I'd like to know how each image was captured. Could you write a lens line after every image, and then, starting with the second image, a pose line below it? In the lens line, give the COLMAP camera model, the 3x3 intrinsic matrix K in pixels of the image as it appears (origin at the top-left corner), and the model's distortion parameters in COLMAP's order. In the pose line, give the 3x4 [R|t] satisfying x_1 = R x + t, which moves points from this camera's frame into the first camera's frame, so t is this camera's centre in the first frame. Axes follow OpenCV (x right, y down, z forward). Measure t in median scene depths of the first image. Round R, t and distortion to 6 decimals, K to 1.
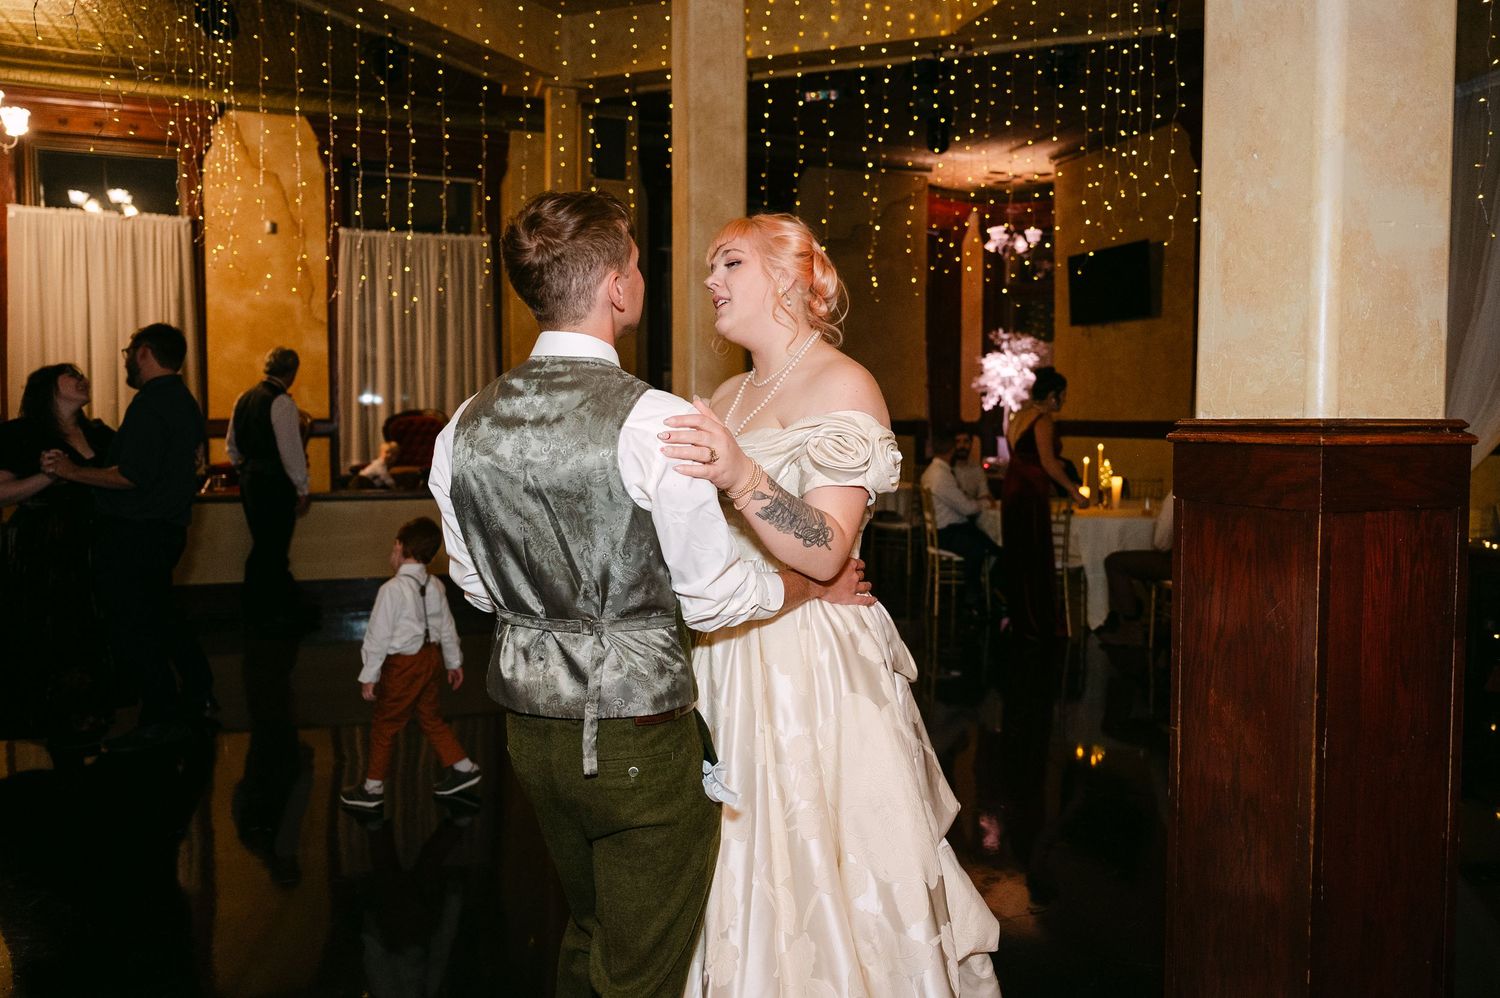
lens RADIAL K [[1090.0, 0, 747.0], [0, 1090.0, 489.5], [0, 0, 1]] dist [0.003293, 0.001649]
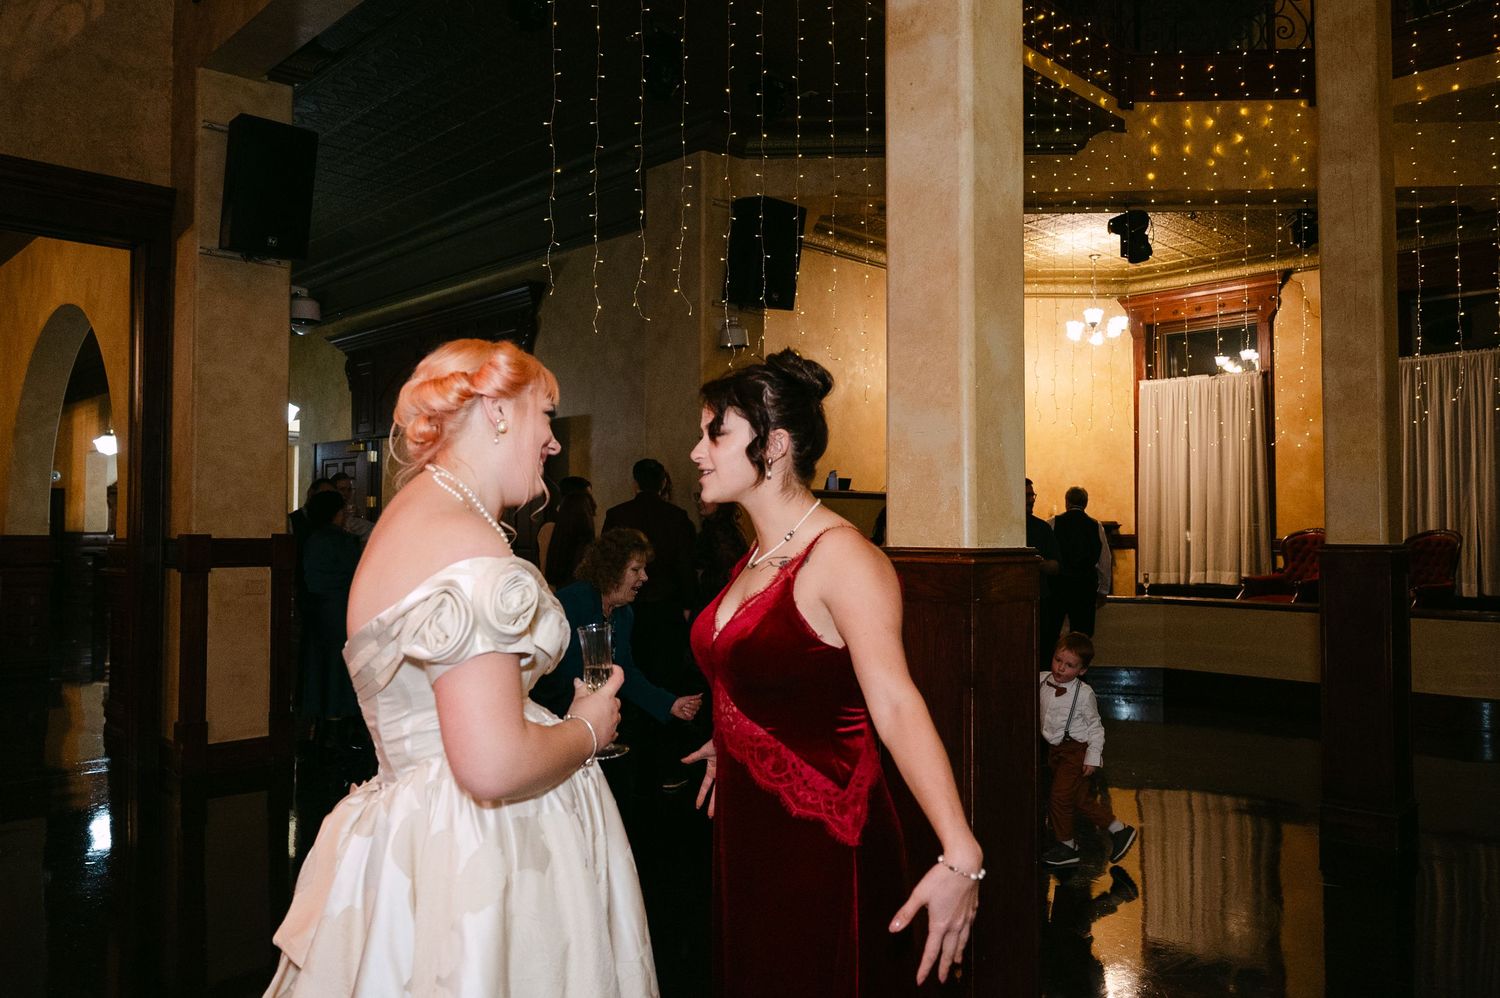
lens RADIAL K [[1086.1, 0, 750.0], [0, 1086.1, 499.0], [0, 0, 1]] dist [0.001384, 0.003177]
pose [[0.416068, -0.030205, -0.908832, 0.692990], [-0.058544, 0.996485, -0.059920, -0.009107], [0.907447, 0.078137, 0.412838, 0.025448]]
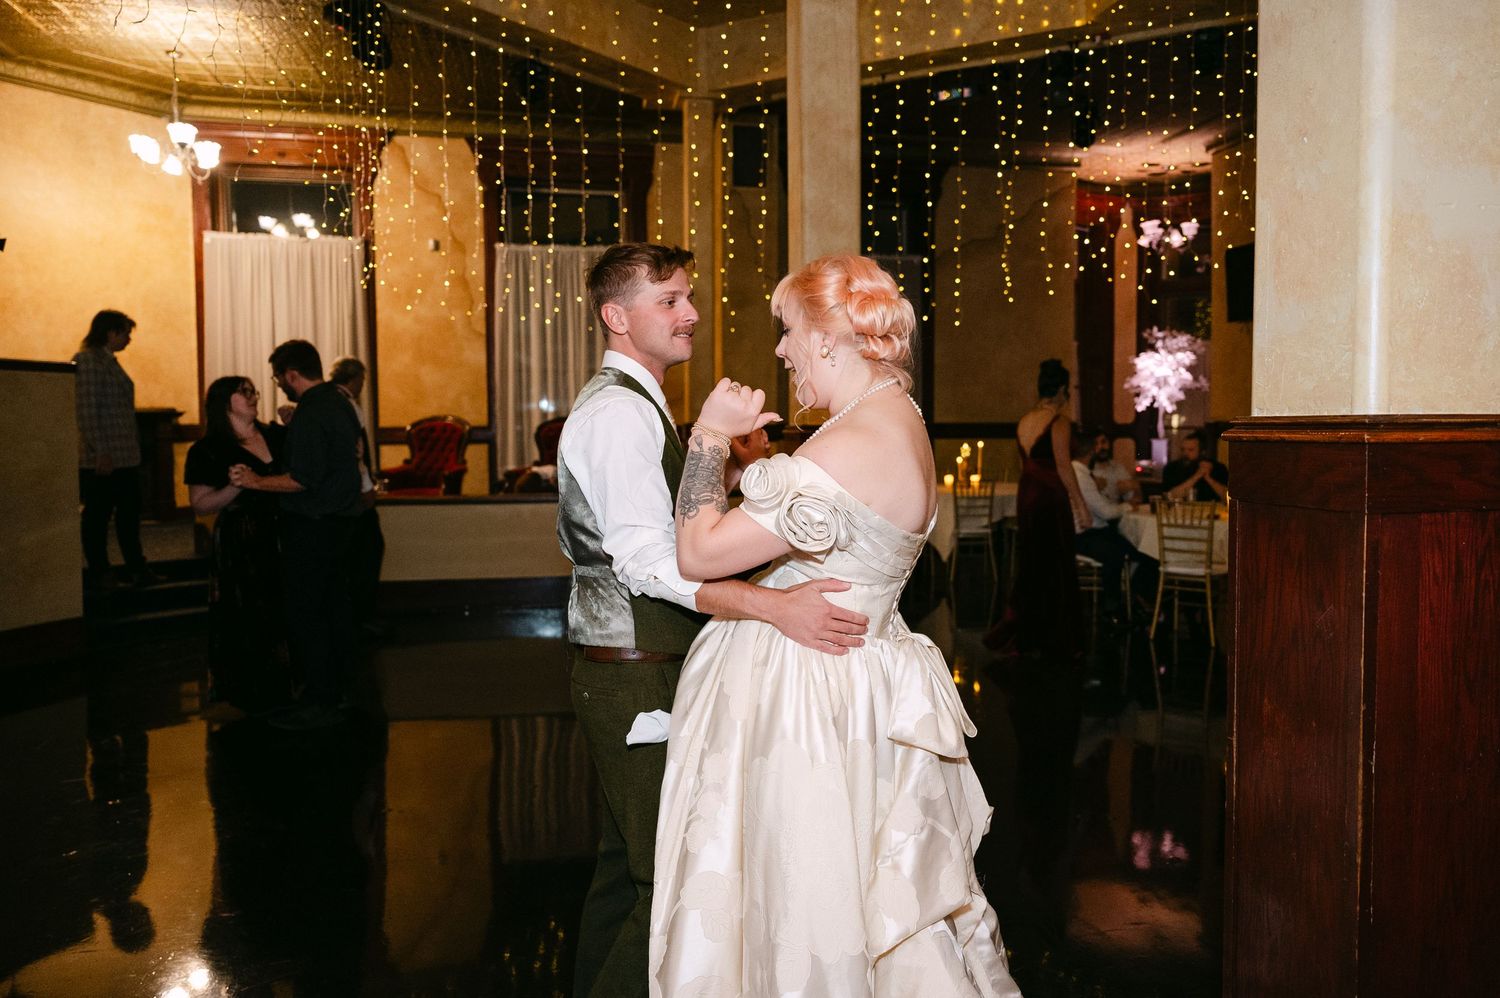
lens RADIAL K [[1086.1, 0, 750.0], [0, 1086.1, 499.0], [0, 0, 1]] dist [0.001384, 0.003177]
pose [[0.990737, 0.001026, -0.135789, 0.019393], [-0.000372, 0.999988, 0.004842, 0.000631], [0.135792, -0.004747, 0.990726, -0.001238]]
